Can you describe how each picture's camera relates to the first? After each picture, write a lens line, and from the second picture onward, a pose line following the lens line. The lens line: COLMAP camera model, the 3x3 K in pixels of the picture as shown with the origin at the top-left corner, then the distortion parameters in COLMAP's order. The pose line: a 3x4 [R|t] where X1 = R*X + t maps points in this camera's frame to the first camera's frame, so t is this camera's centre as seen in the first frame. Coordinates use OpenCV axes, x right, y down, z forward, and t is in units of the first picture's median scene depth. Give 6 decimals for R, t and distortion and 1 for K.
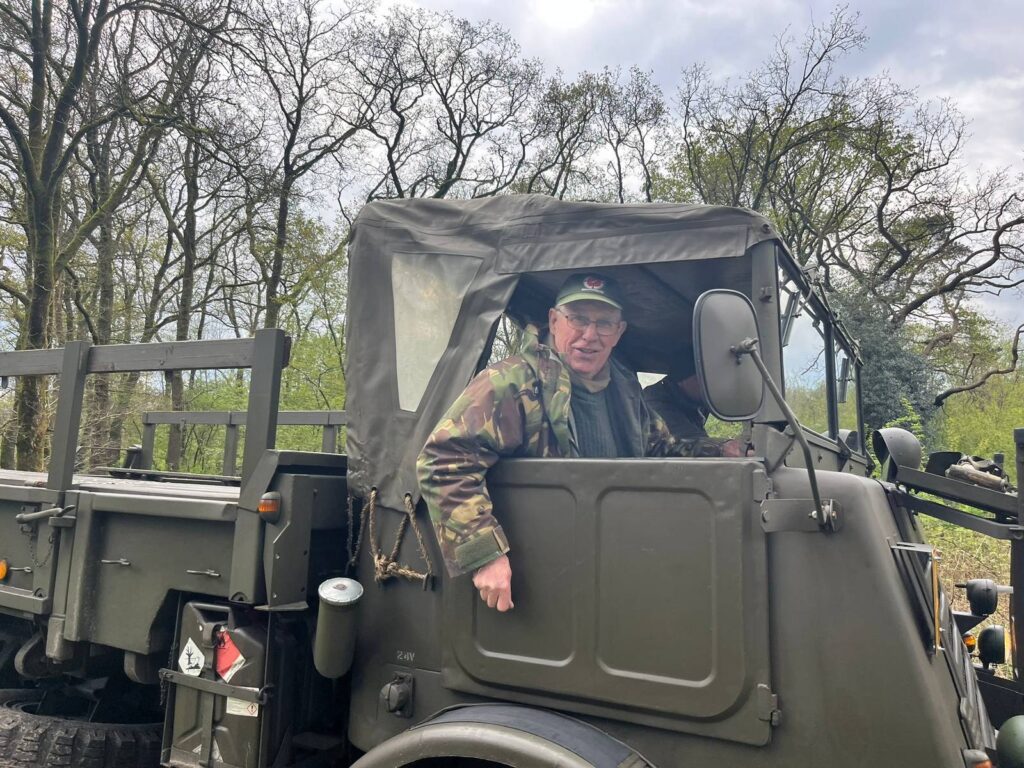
lens RADIAL K [[788.9, 0, 511.1], [0, 788.9, 386.0], [0, 0, 1]] dist [0.086852, -0.117084]
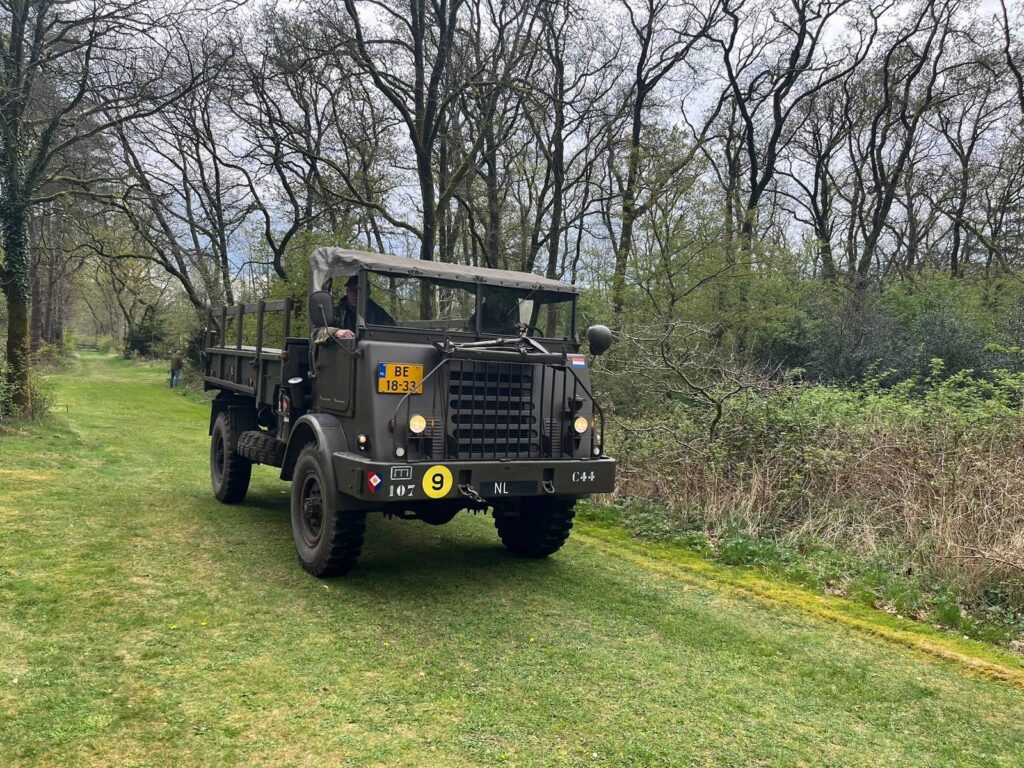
lens RADIAL K [[788.9, 0, 511.1], [0, 788.9, 386.0], [0, 0, 1]] dist [0.086852, -0.117084]
pose [[0.873606, 0.024919, -0.485995, 0.352410], [0.037191, 0.992348, 0.117734, -0.009611], [0.485210, -0.120928, 0.865995, -0.212973]]
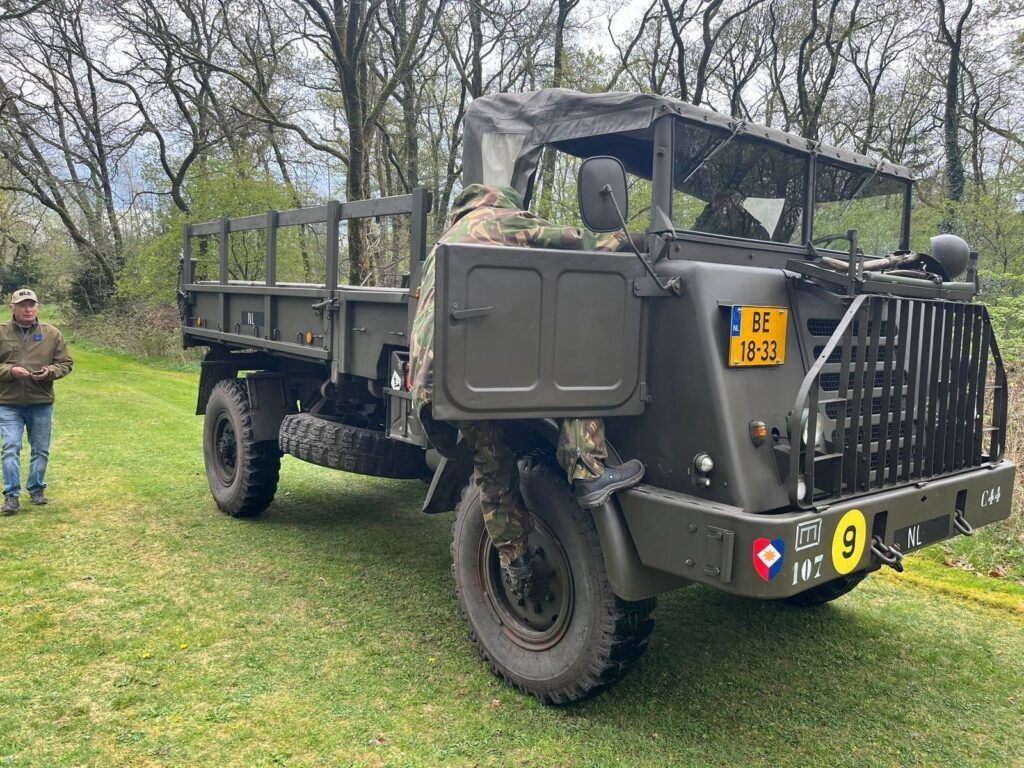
lens RADIAL K [[766.0, 0, 499.1], [0, 766.0, 386.2], [0, 0, 1]] dist [0.107318, -0.149520]
pose [[0.928451, 0.034534, -0.369846, 0.079622], [0.044981, 0.977889, 0.204227, 0.001966], [0.368722, -0.206251, 0.906369, -0.083797]]
